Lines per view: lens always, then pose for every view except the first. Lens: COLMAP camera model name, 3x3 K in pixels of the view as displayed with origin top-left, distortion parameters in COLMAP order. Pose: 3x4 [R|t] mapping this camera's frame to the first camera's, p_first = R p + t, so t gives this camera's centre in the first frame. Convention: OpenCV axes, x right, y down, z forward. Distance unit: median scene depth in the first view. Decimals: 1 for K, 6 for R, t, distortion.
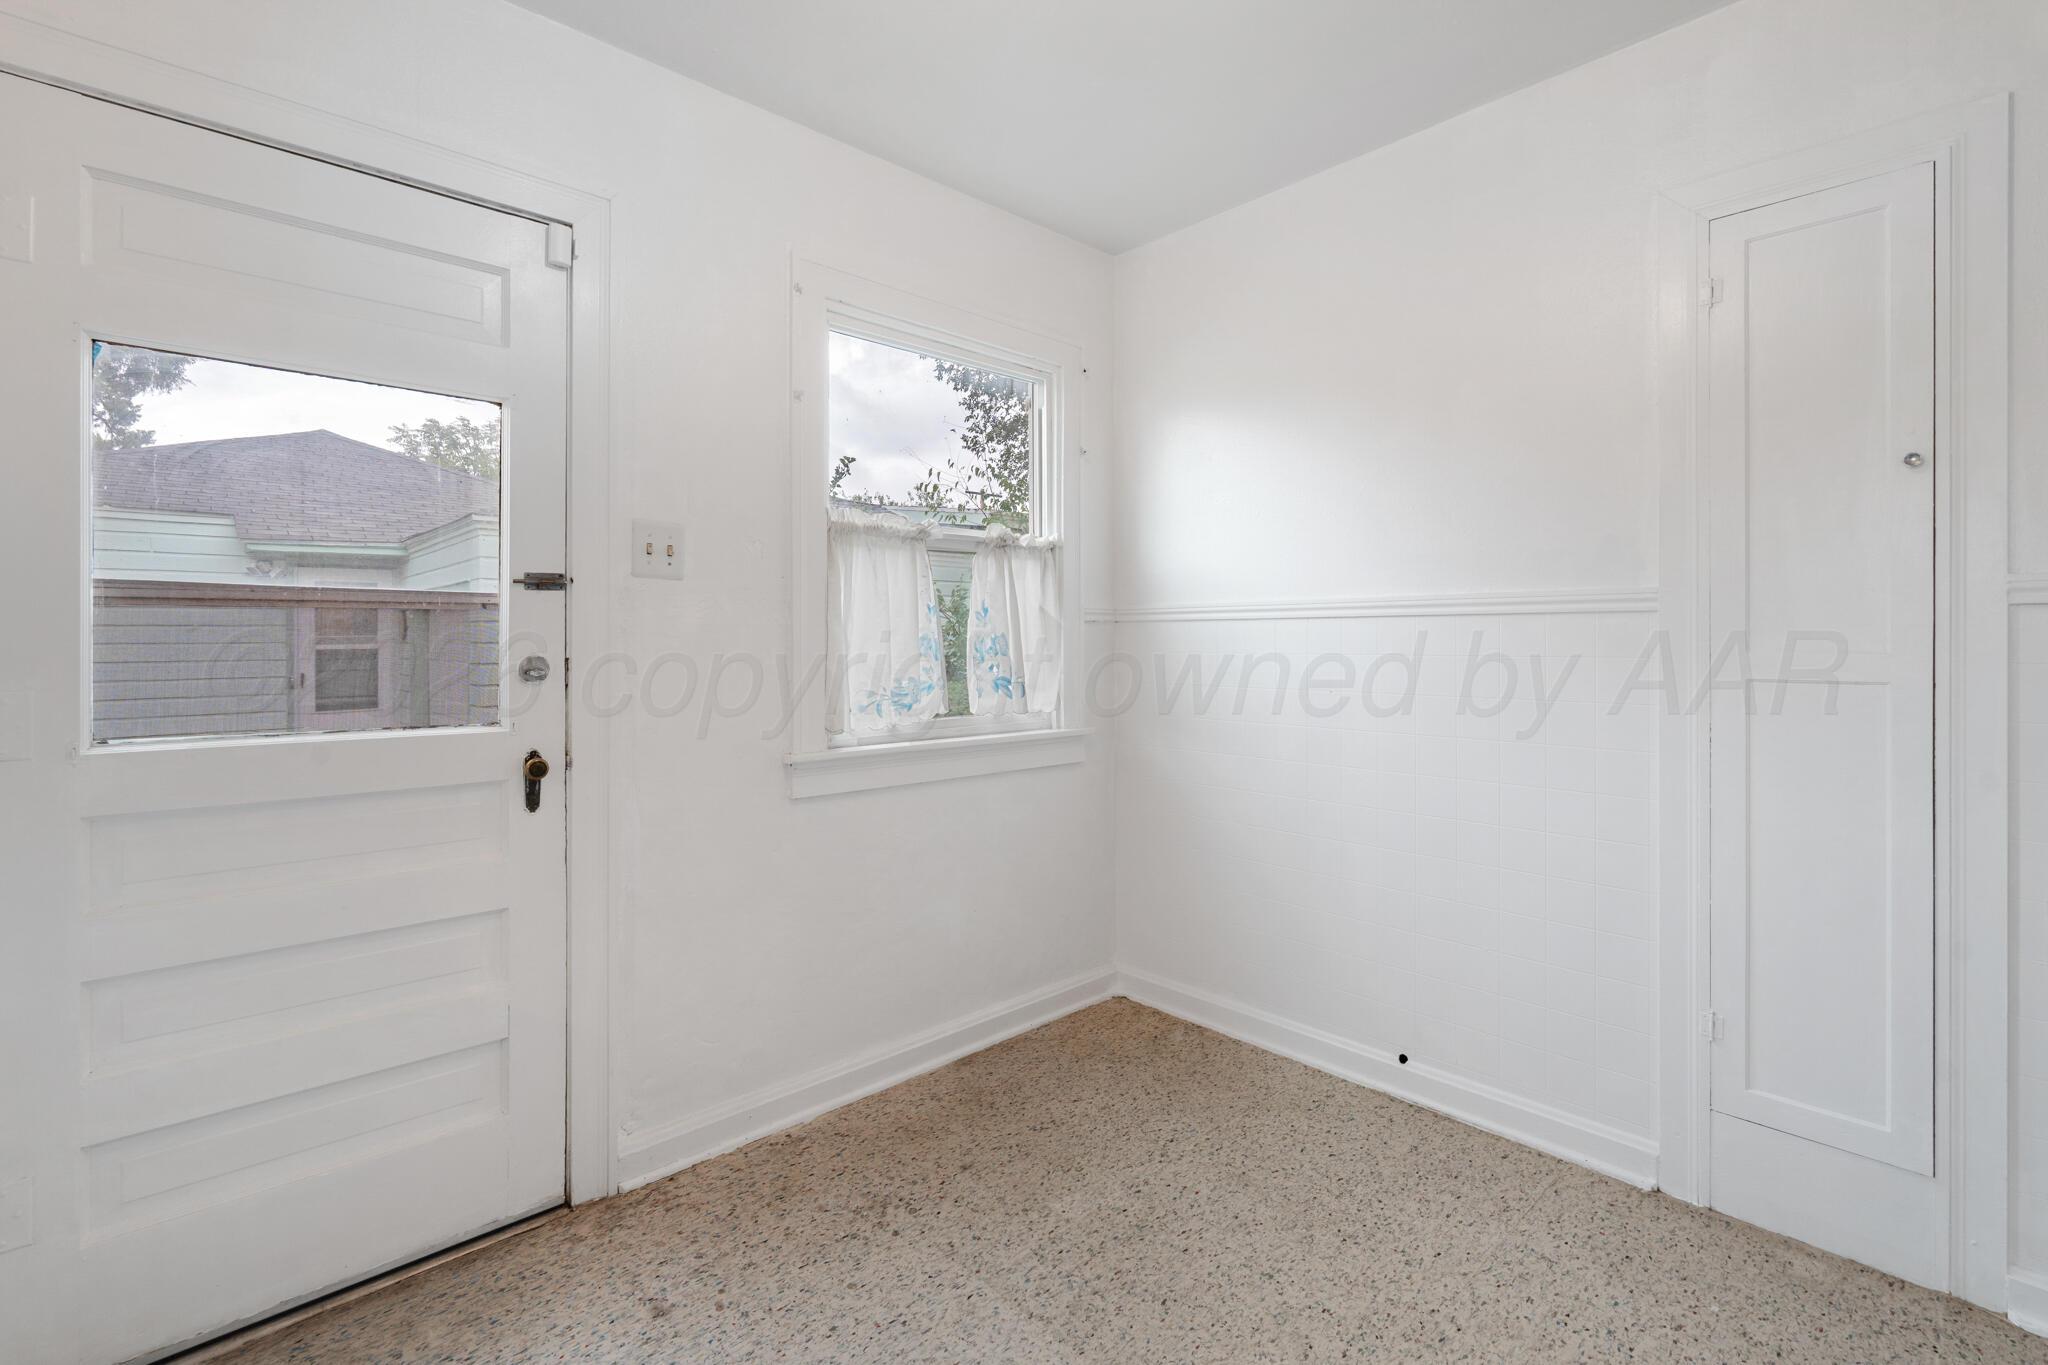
lens RADIAL K [[926.3, 0, 1025.2], [0, 926.3, 637.4], [0, 0, 1]] dist [-0.002657, 0.000686]
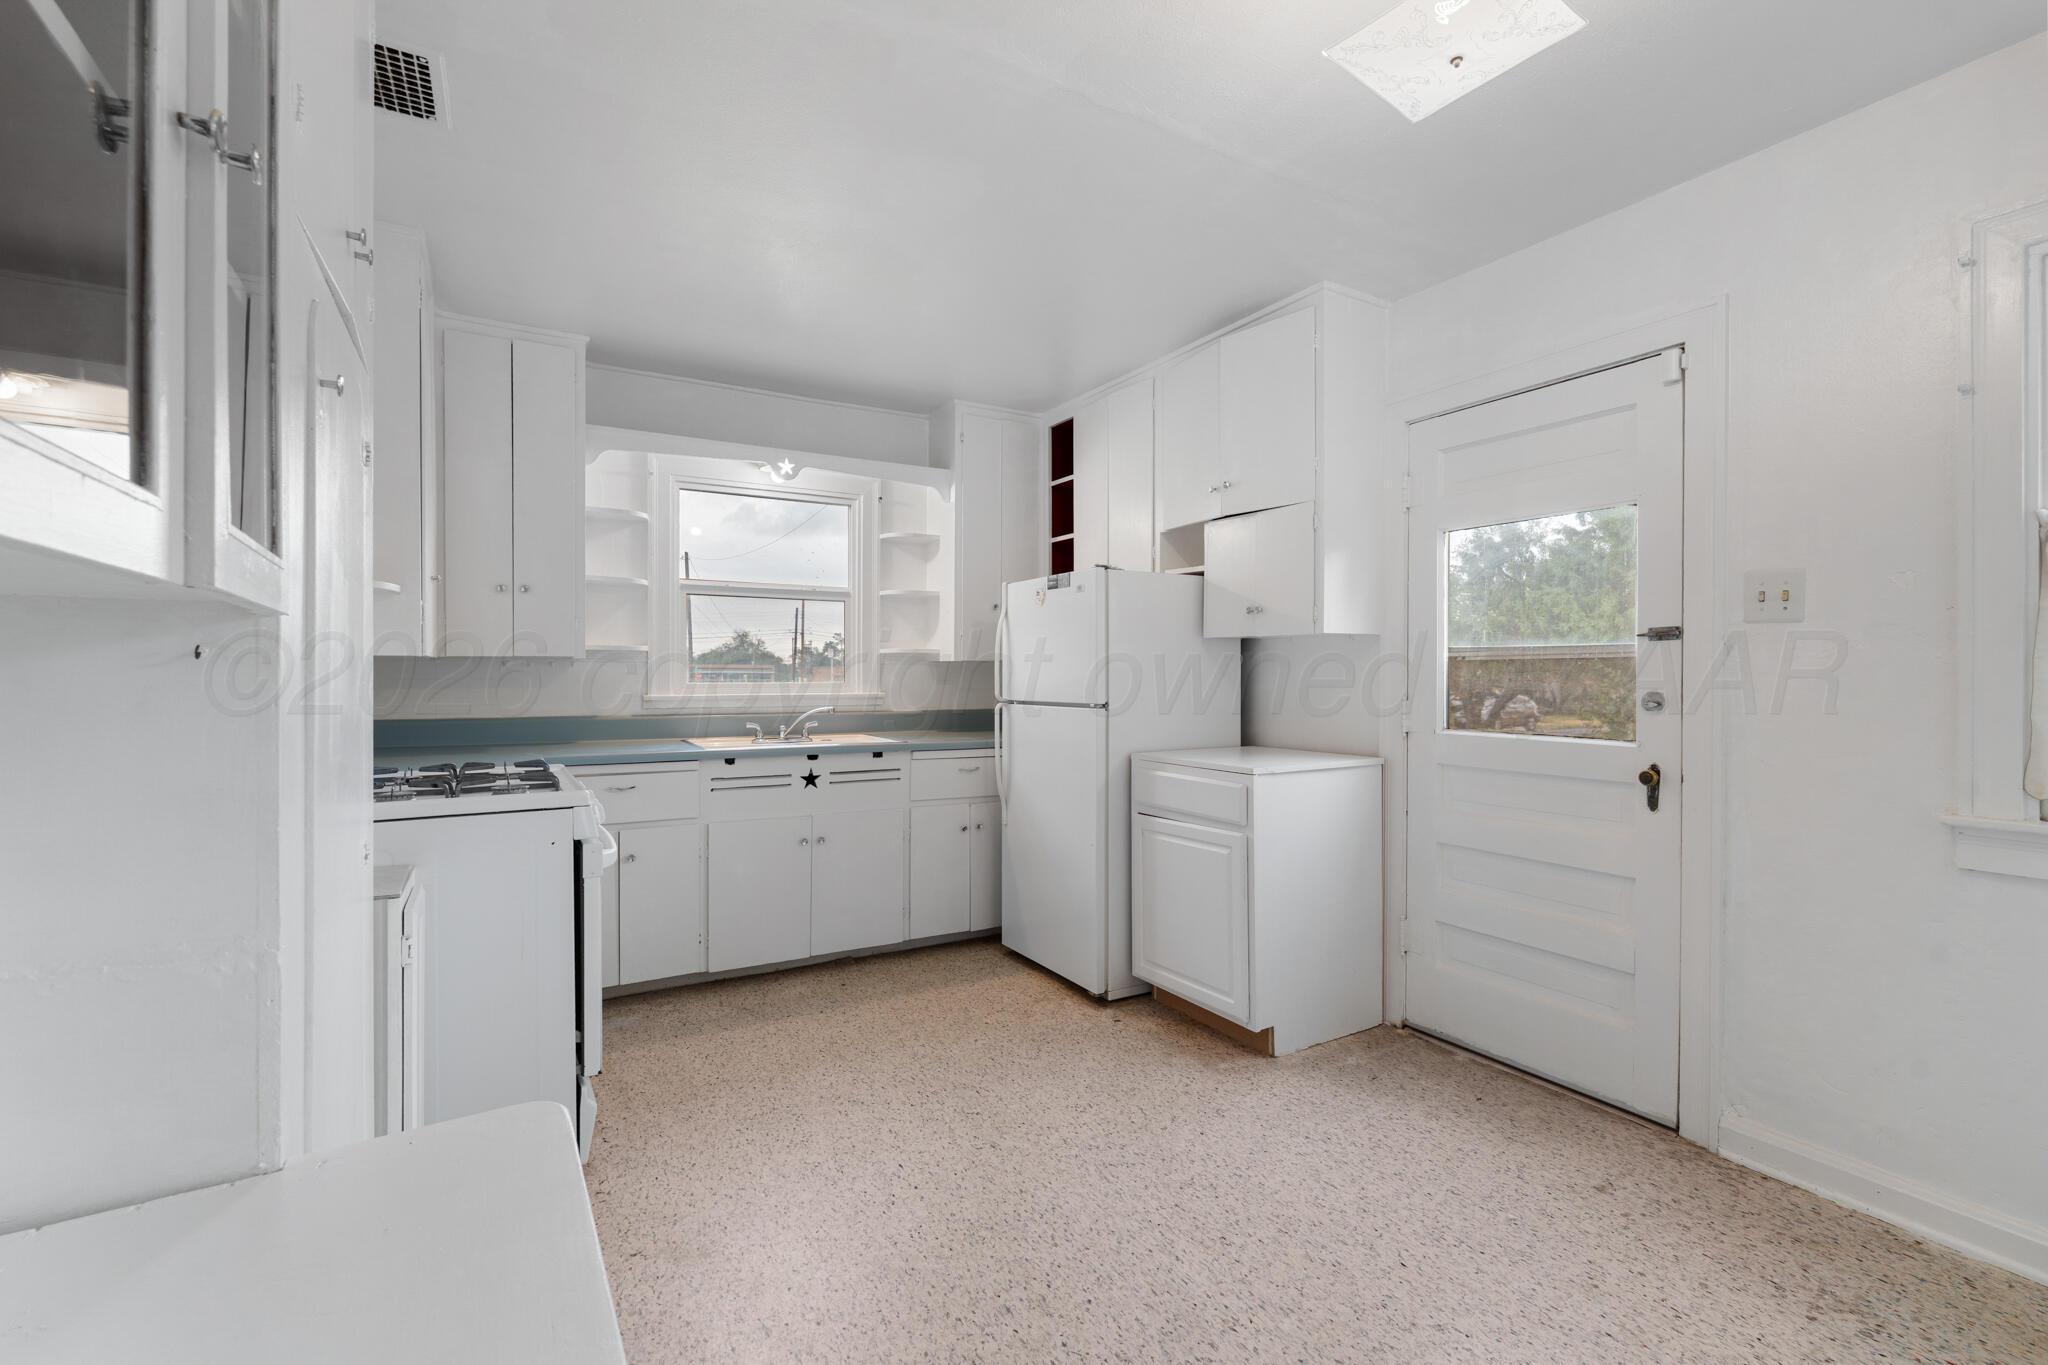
lens RADIAL K [[915.6, 0, 1024.0], [0, 915.6, 682.5], [0, 0, 1]] dist [-0.000448, 0.000181]
pose [[-0.235215, 0.006776, -0.971920, 0.922306], [-0.000561, 0.999975, 0.007108, -0.001212], [0.971943, 0.002217, -0.235205, 0.439146]]
